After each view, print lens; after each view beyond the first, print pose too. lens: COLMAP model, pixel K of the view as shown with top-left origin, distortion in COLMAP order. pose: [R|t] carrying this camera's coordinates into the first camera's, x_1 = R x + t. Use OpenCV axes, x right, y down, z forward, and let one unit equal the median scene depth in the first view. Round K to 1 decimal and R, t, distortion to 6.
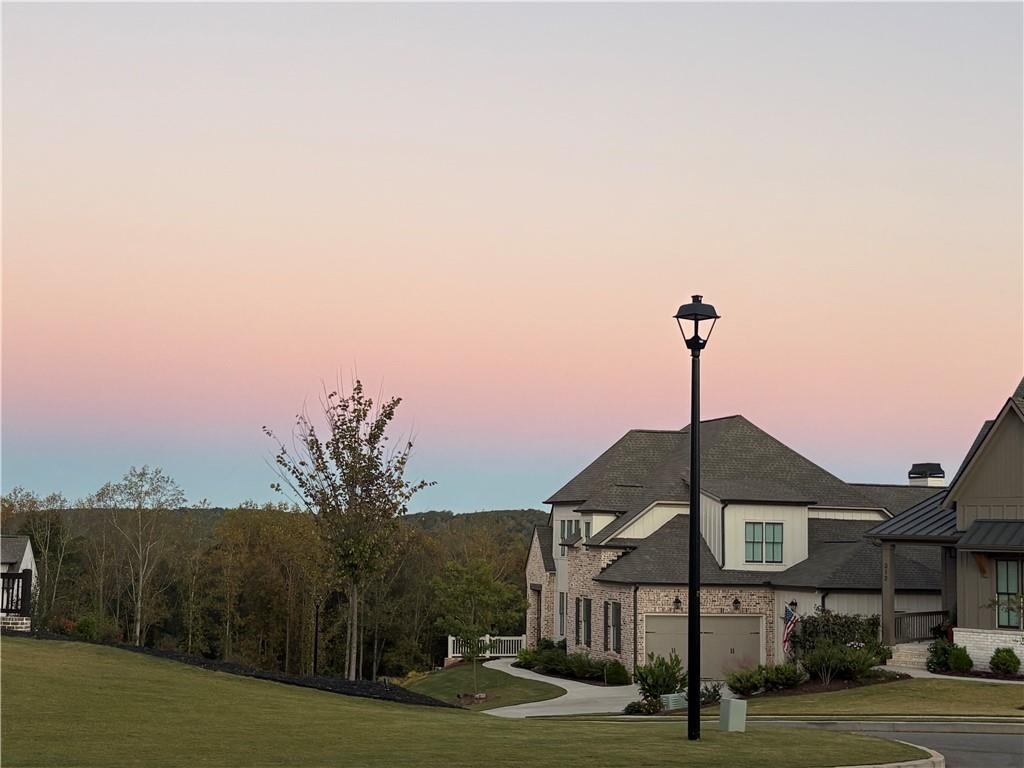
lens RADIAL K [[1539.6, 0, 512.0], [0, 1539.6, 384.0], [0, 0, 1]] dist [-0.142075, -0.006497]
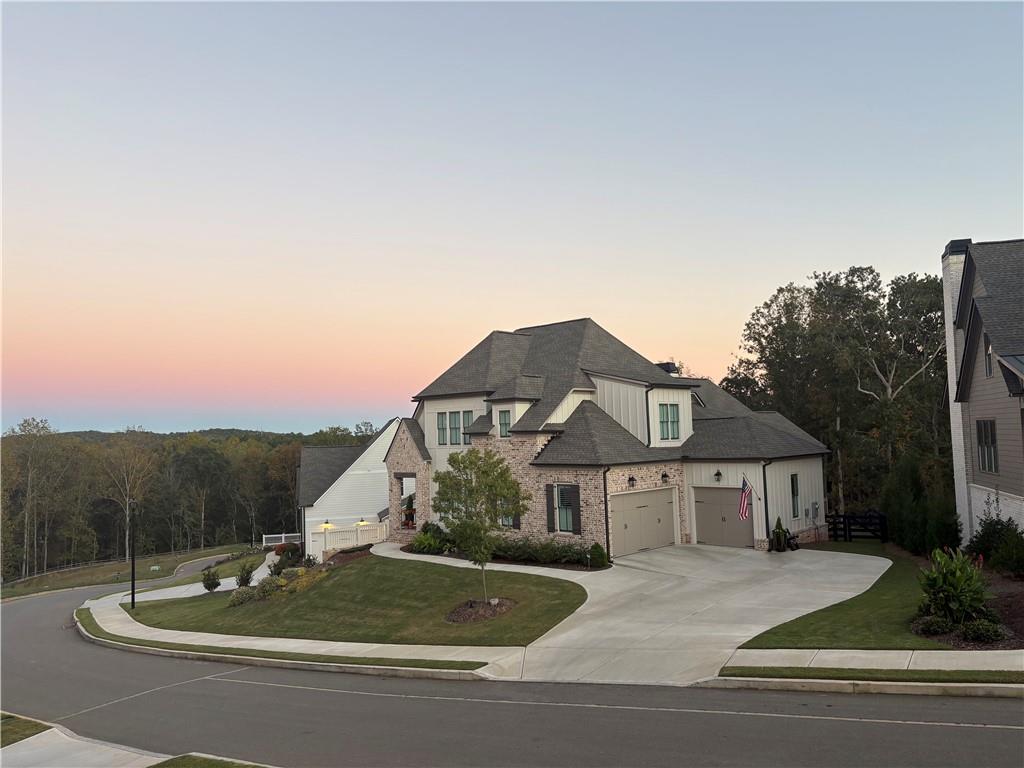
lens RADIAL K [[790.4, 0, 512.0], [0, 790.4, 384.0], [0, 0, 1]] dist [0.003726, 0.000851]
pose [[0.874401, -0.018661, 0.484846, -0.218891], [0.001639, 0.999368, 0.035509, 0.054600], [-0.485202, -0.030255, 0.873878, 0.545150]]
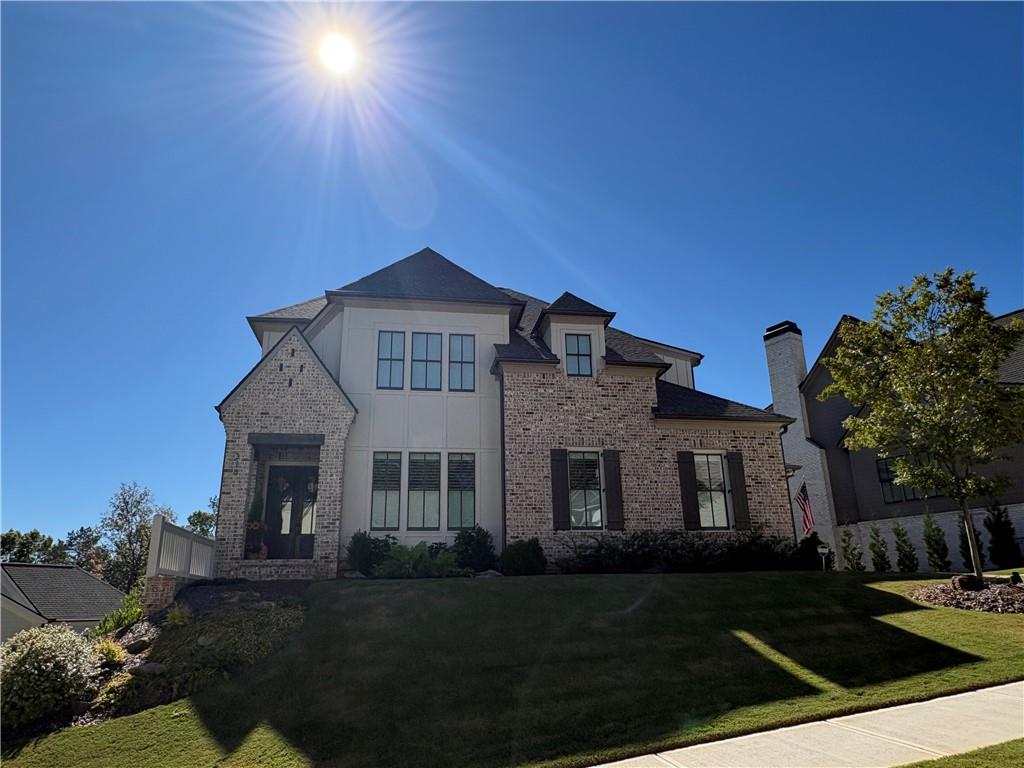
lens RADIAL K [[671.7, 0, 512.0], [0, 671.7, 384.0], [0, 0, 1]] dist [-0.002773, 0.000481]
pose [[0.155374, 0.262445, 0.952356, -0.221032], [-0.077037, 0.964347, -0.253181, 0.171120], [-0.984847, -0.034028, 0.170052, 0.955020]]
